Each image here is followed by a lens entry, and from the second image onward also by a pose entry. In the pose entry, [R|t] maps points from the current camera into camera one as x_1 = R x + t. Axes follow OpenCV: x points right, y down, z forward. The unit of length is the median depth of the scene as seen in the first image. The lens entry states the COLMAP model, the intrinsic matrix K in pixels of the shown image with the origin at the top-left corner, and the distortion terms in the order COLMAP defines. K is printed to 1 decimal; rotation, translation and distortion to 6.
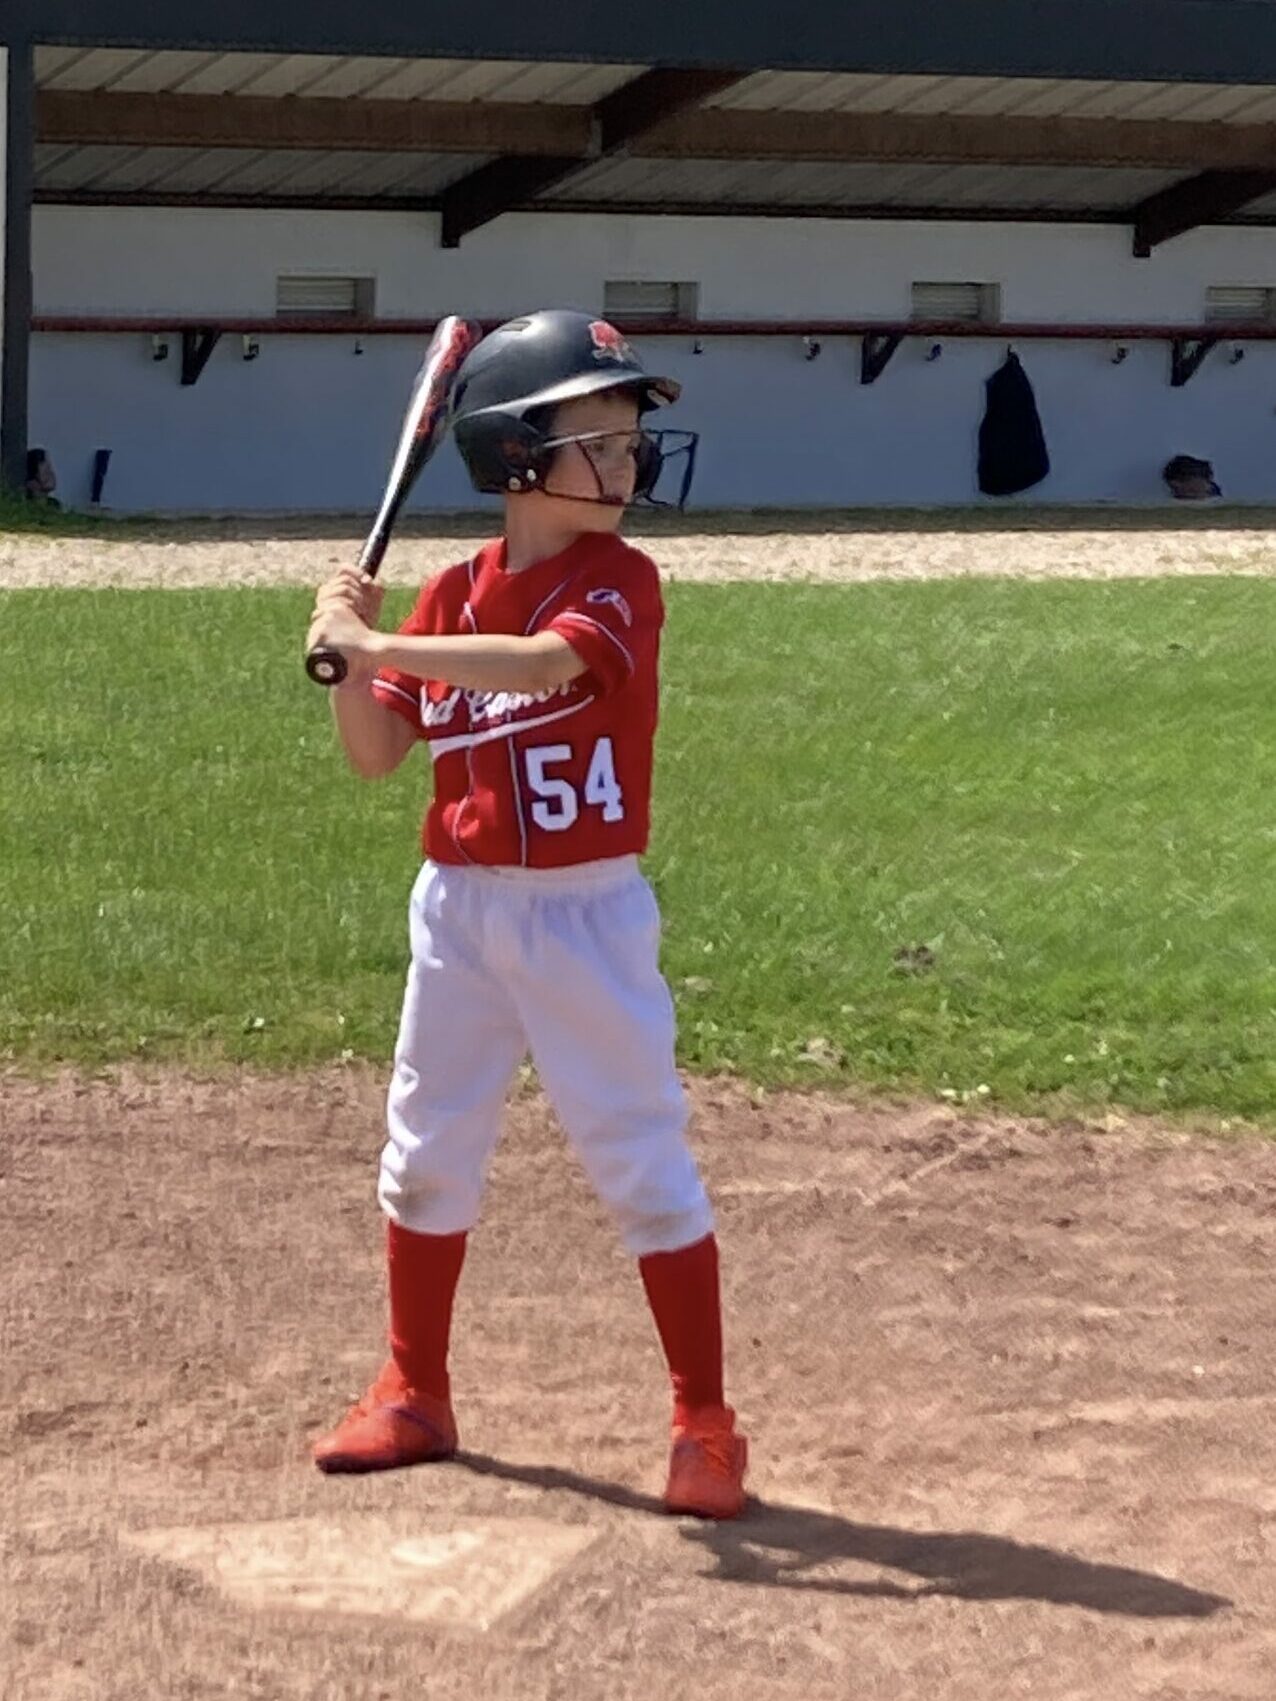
lens RADIAL K [[5697.2, 0, 423.3], [0, 5697.2, 716.0], [0, 0, 1]] dist [0.393020, -2.660322]
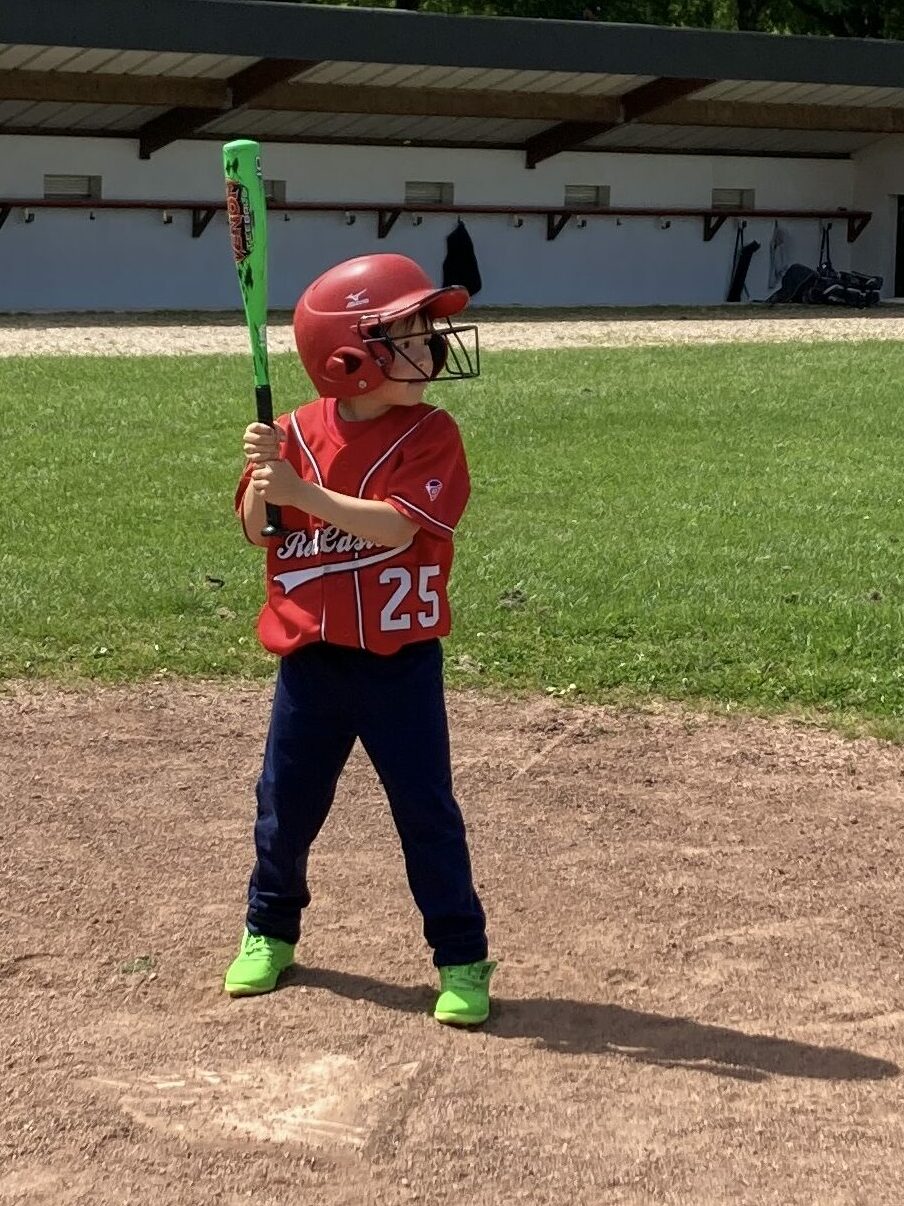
lens RADIAL K [[3163.1, 0, 560.7], [0, 3163.1, 463.4], [0, 0, 1]] dist [0.305991, -1.879867]
pose [[0.990693, -0.008112, 0.135875, -0.023253], [0.006371, 0.999892, 0.013245, -0.007801], [-0.135968, -0.012256, 0.990637, 0.131376]]
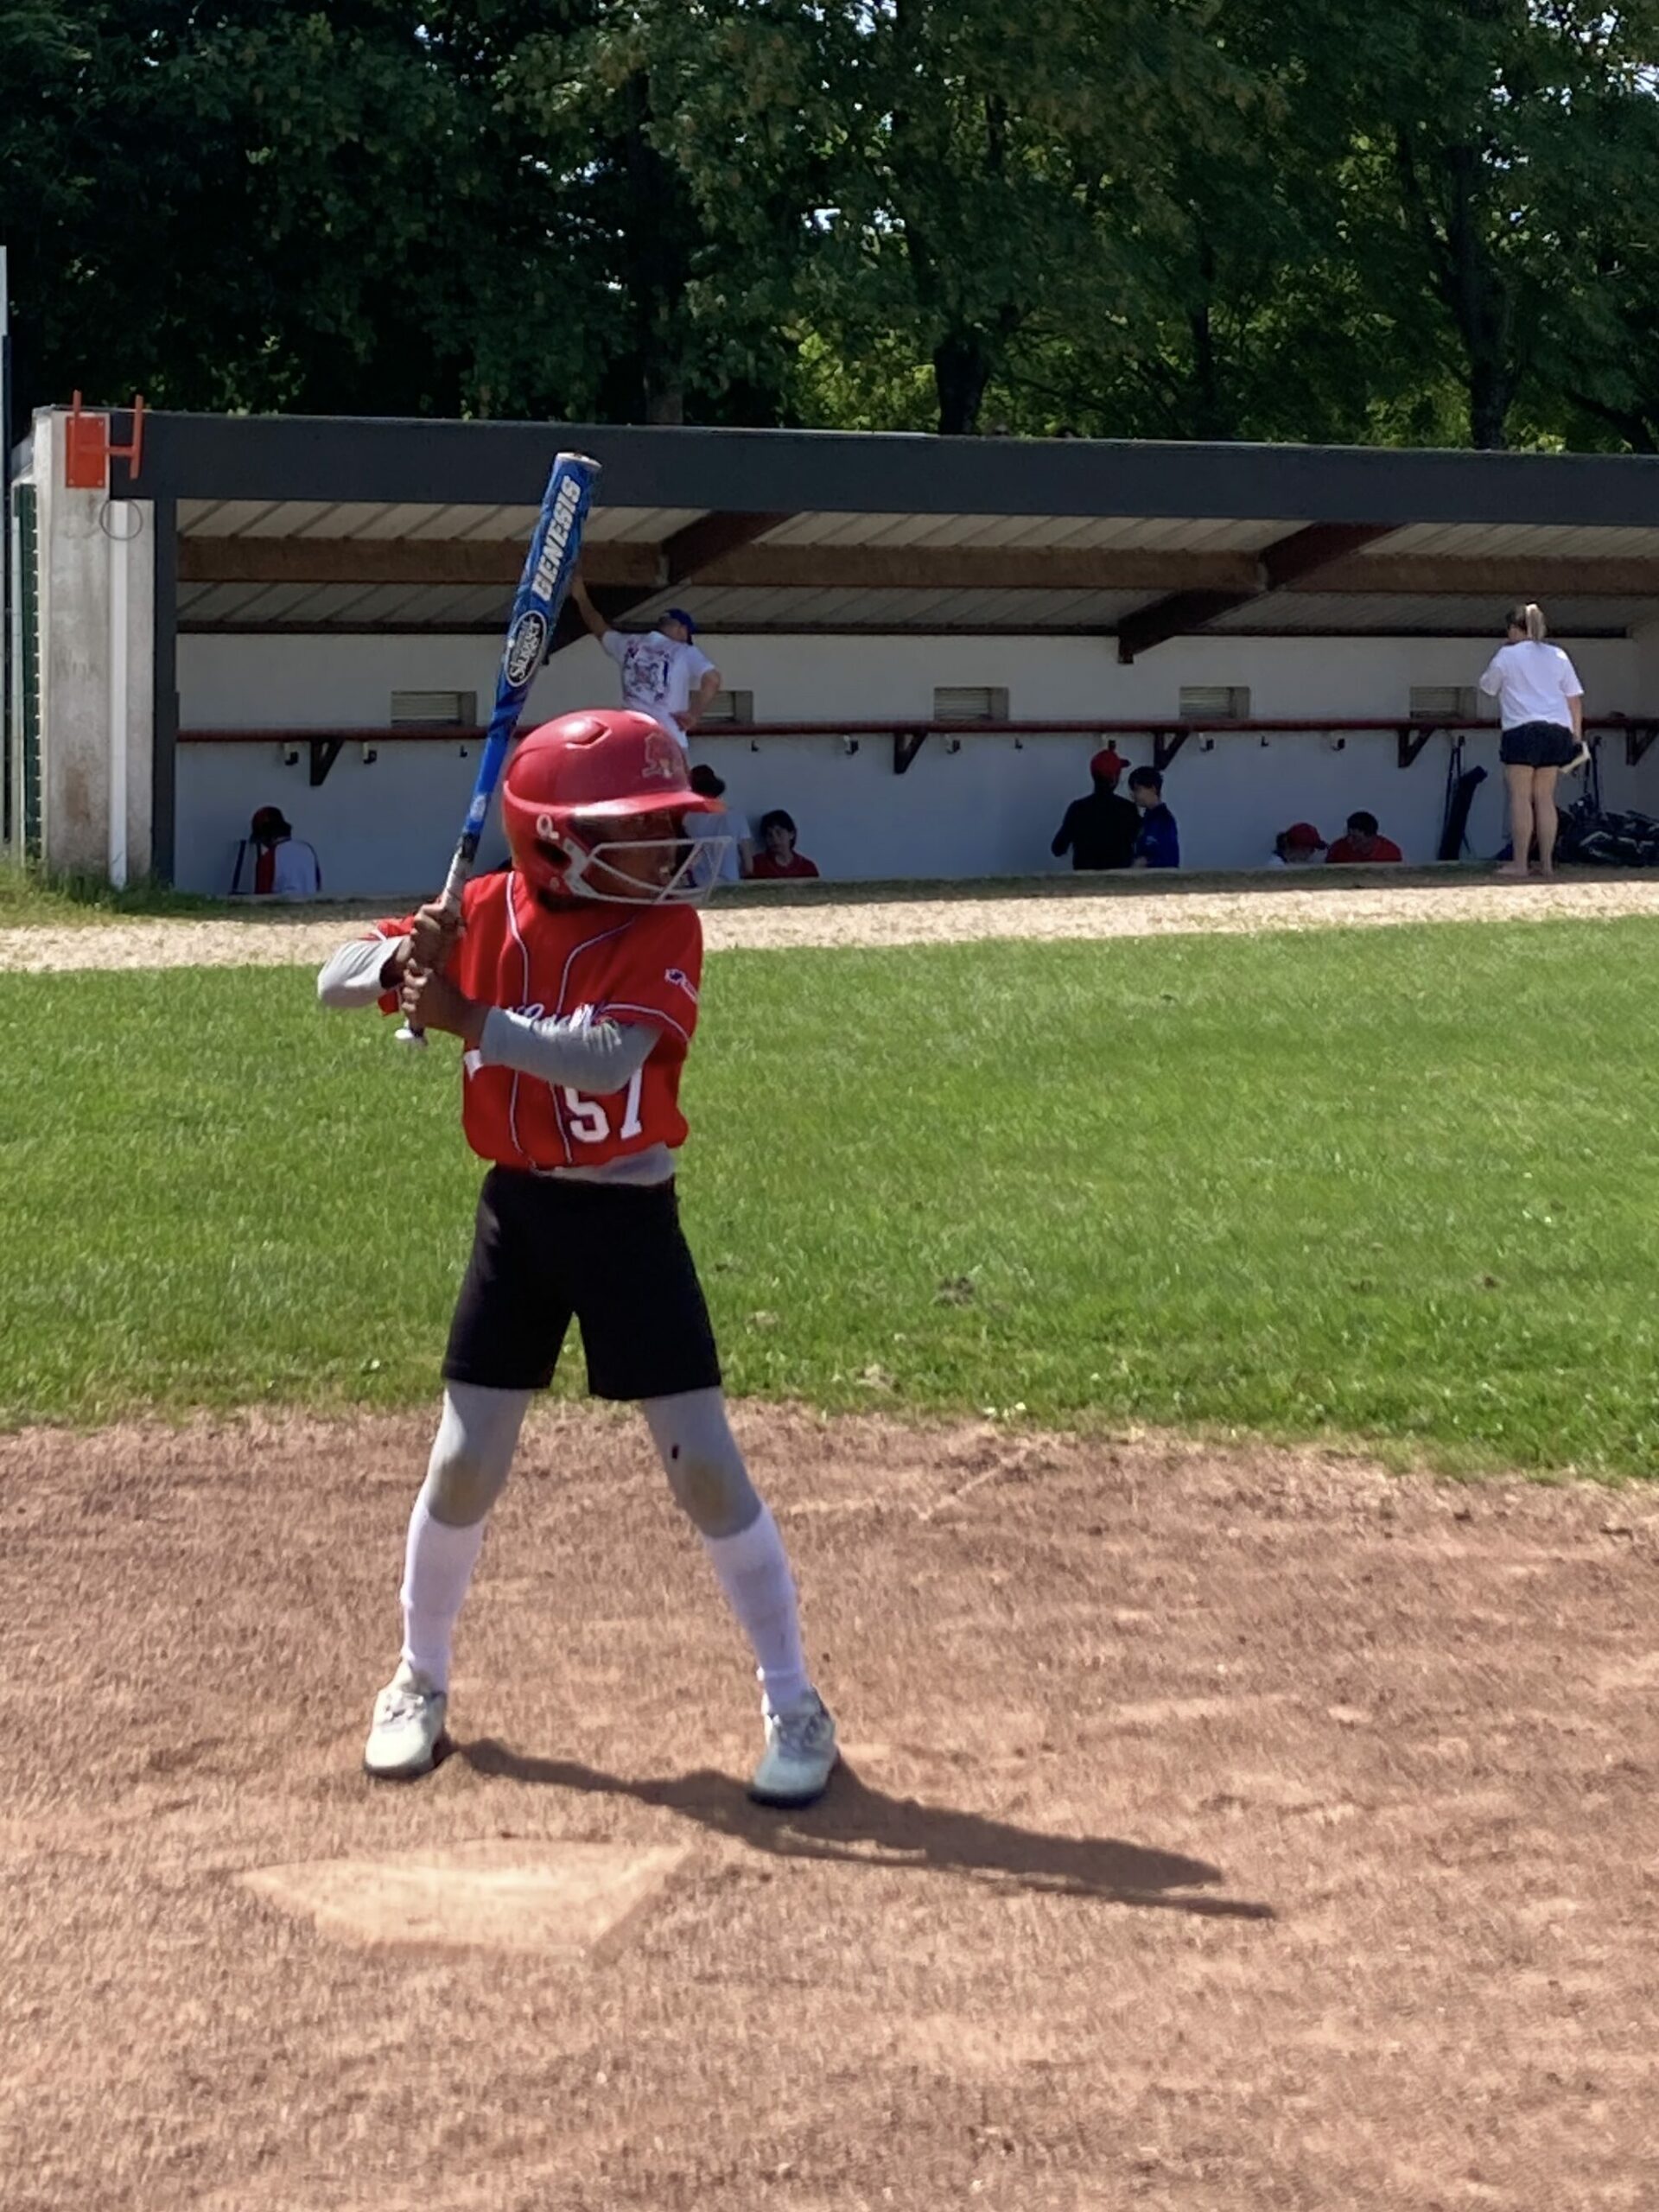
lens RADIAL K [[4868.7, 0, 835.9], [0, 4868.7, 815.4], [0, 0, 1]] dist [0.256568, -1.511097]
pose [[0.997742, -0.019170, 0.064369, 0.001702], [0.022379, 0.998523, -0.049505, -0.004237], [-0.063325, 0.050834, 0.996697, 0.036009]]
